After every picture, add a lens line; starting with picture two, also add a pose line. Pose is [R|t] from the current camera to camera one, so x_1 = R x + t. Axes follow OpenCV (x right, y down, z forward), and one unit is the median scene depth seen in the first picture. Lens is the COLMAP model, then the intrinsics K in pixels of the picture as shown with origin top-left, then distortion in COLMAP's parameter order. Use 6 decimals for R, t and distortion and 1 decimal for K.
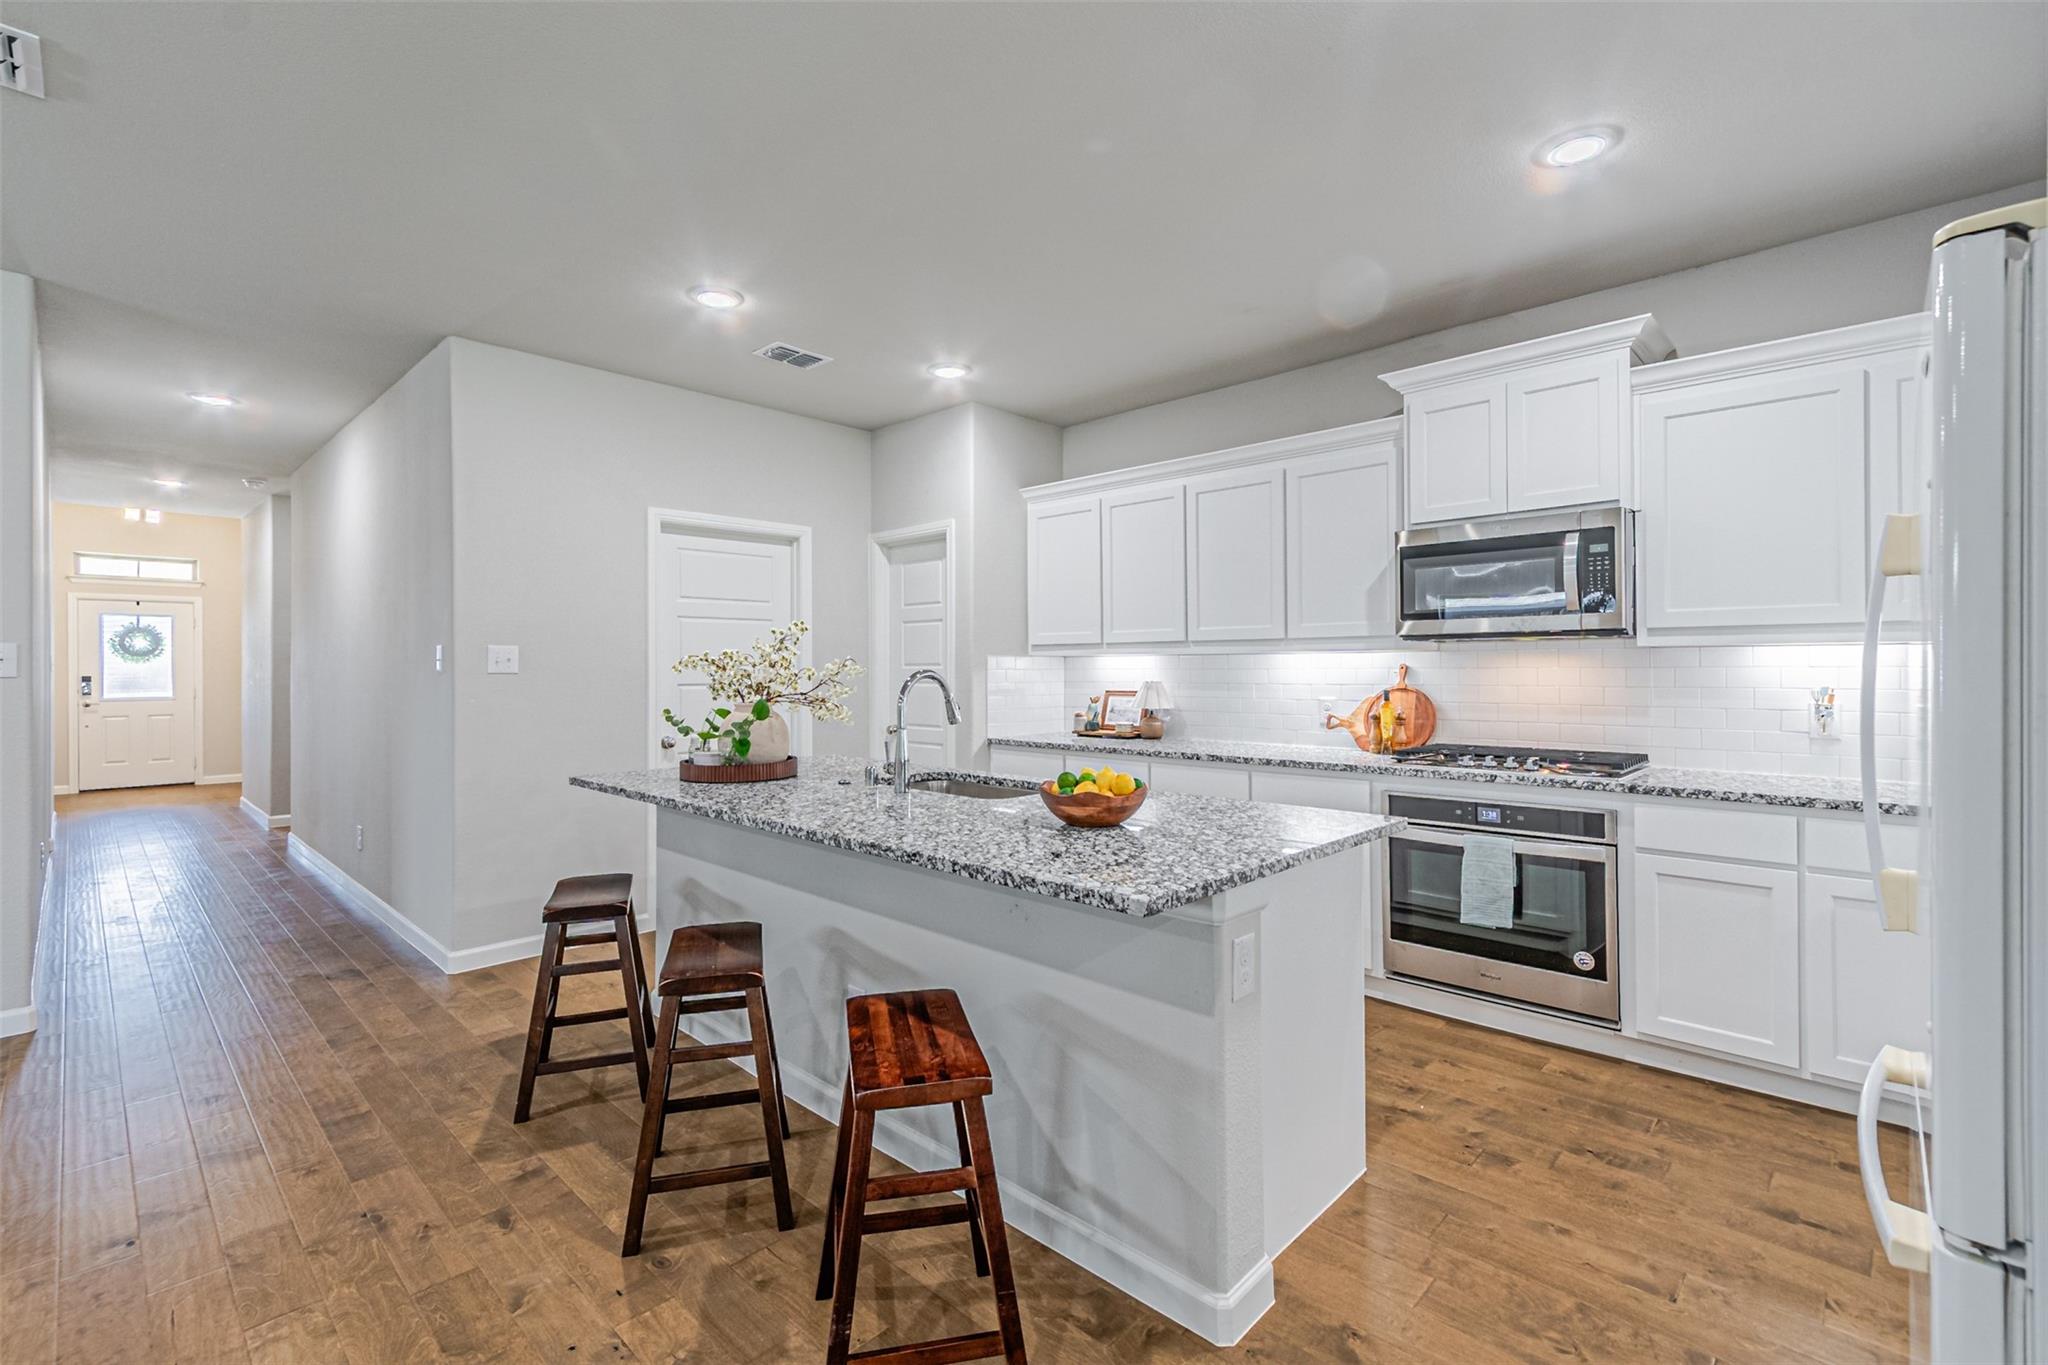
lens RADIAL K [[900.5, 0, 1012.6], [0, 900.5, 672.3], [0, 0, 1]] dist [0.009874, -0.002789]
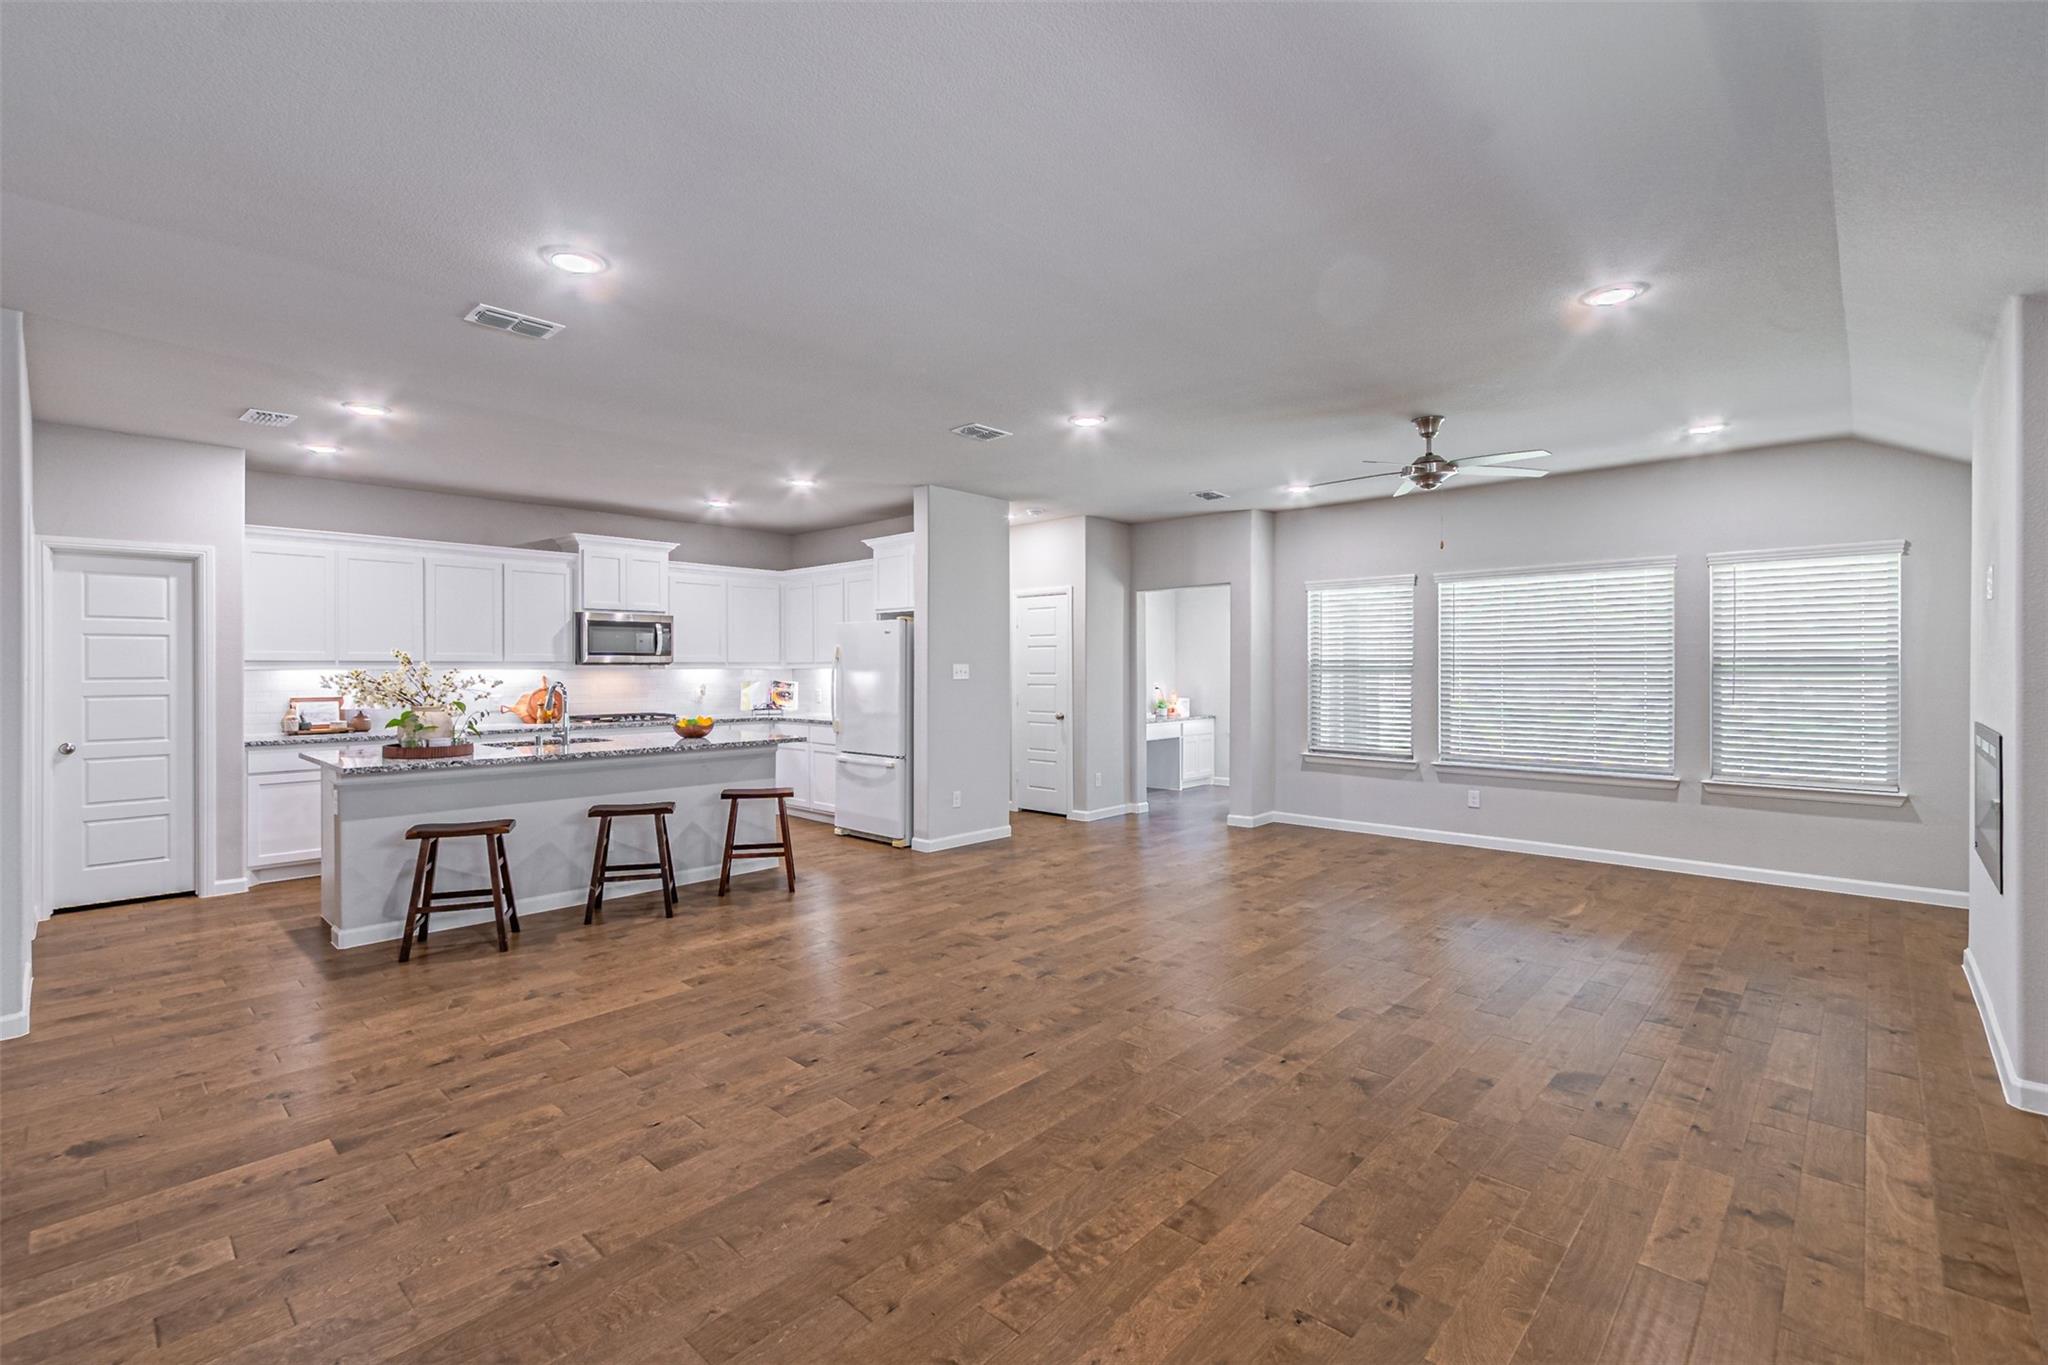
lens RADIAL K [[900.5, 0, 1010.4], [0, 900.5, 678.0], [0, 0, 1]] dist [0.009874, -0.002789]
pose [[-0.009874, -0.008993, 0.999911, -1.637494], [0.006295, 0.999939, 0.009056, -0.017980], [-0.999931, 0.006384, -0.009817, 0.048502]]
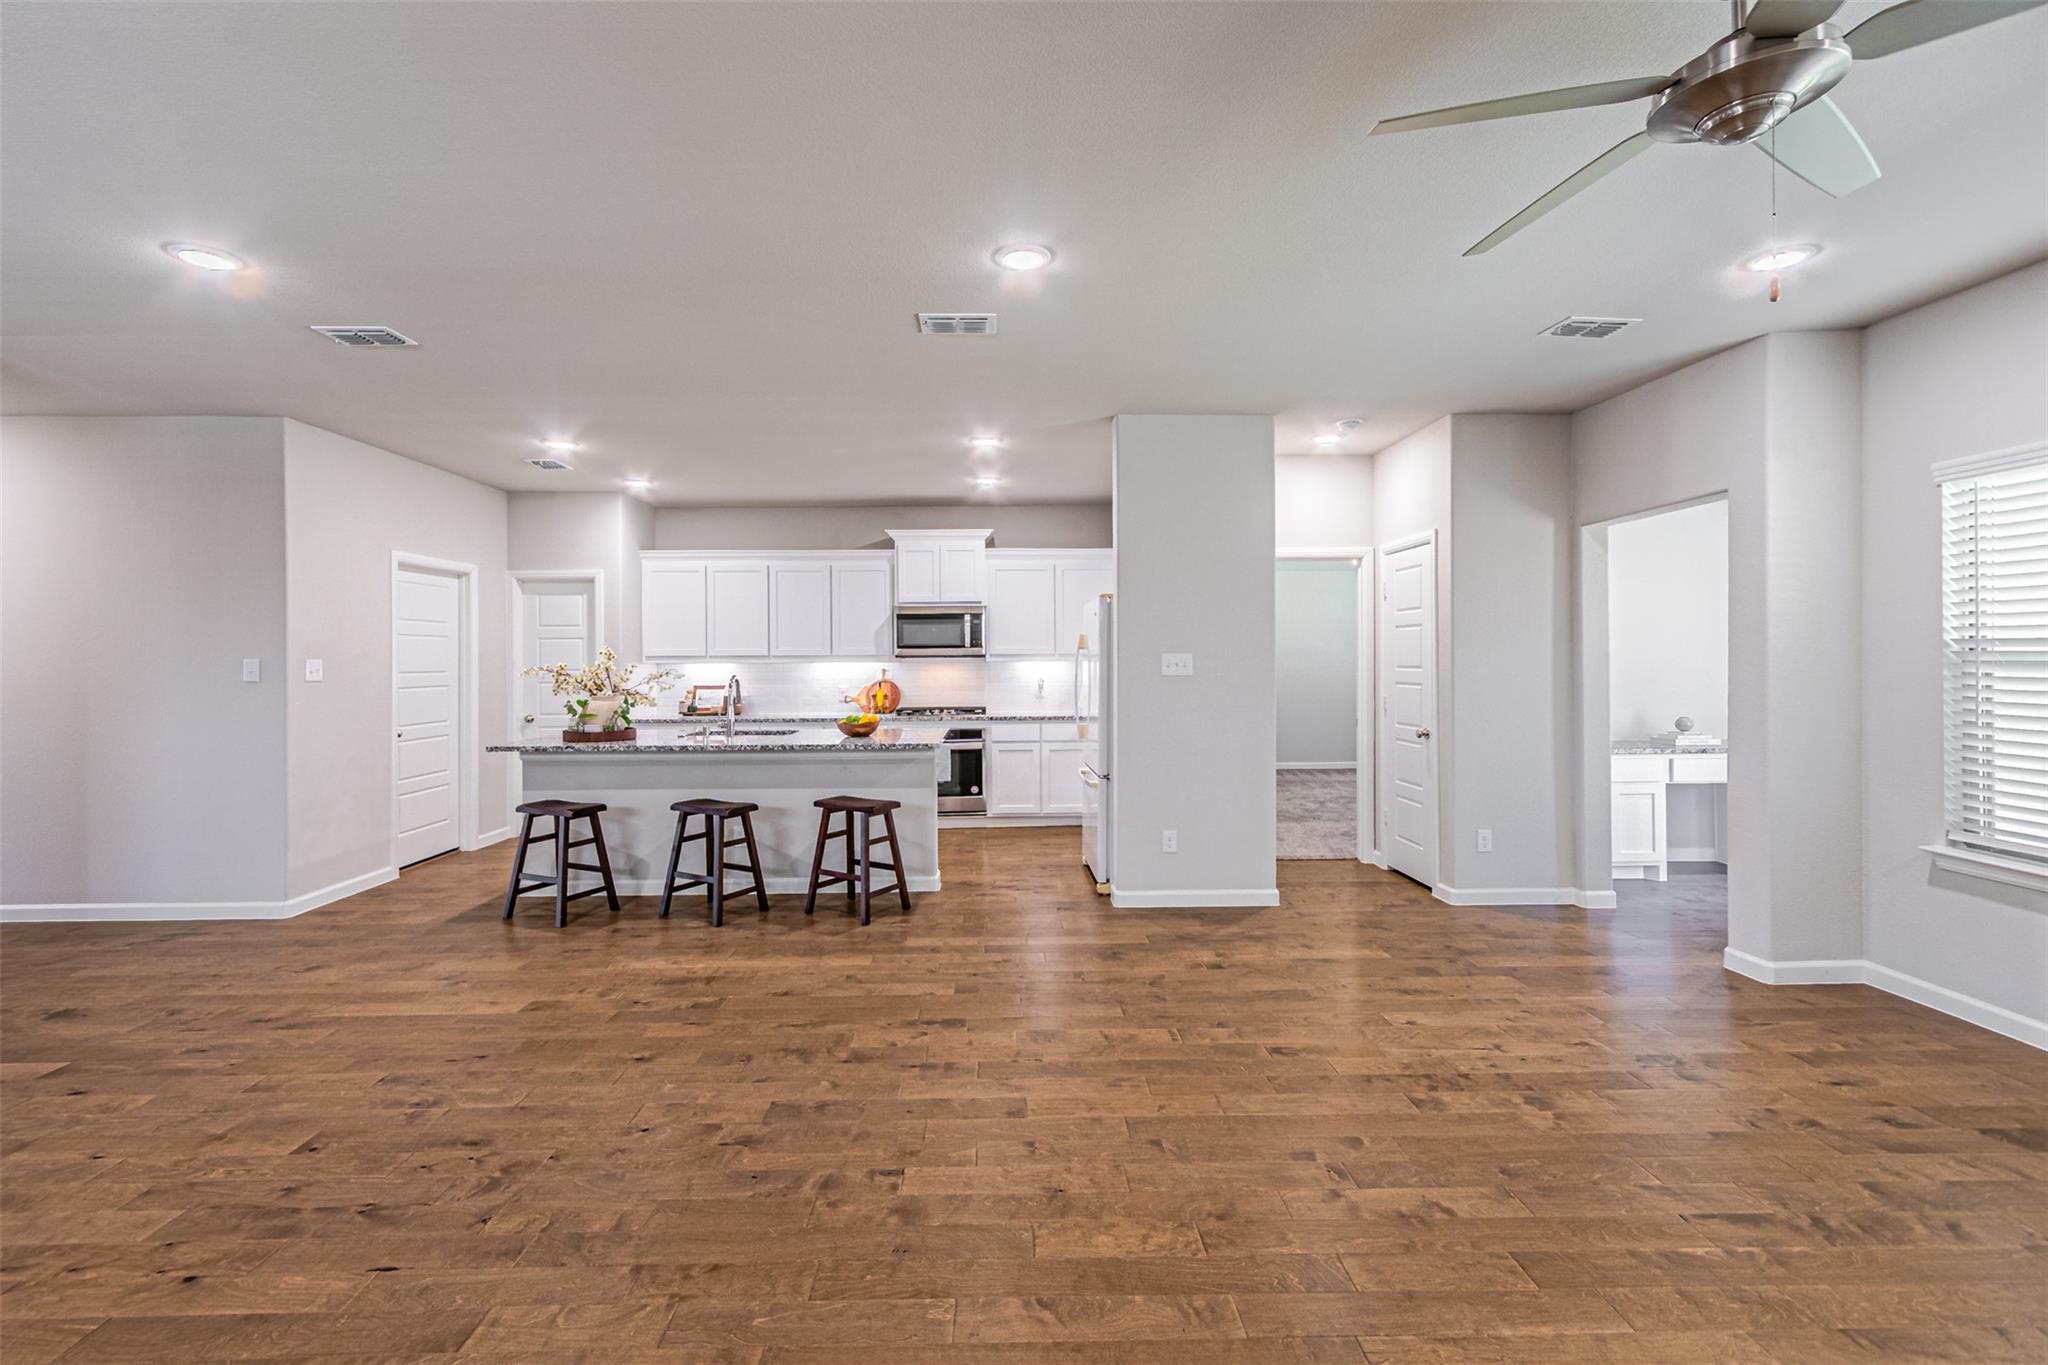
lens RADIAL K [[900.5, 0, 1007.0], [0, 900.5, 662.8], [0, 0, 1]] dist [0.009874, -0.002789]
pose [[0.708210, -0.003651, 0.705993, -0.868183], [0.007406, 0.999970, -0.002258, -0.016669], [-0.705963, 0.006828, 0.708215, -0.669223]]
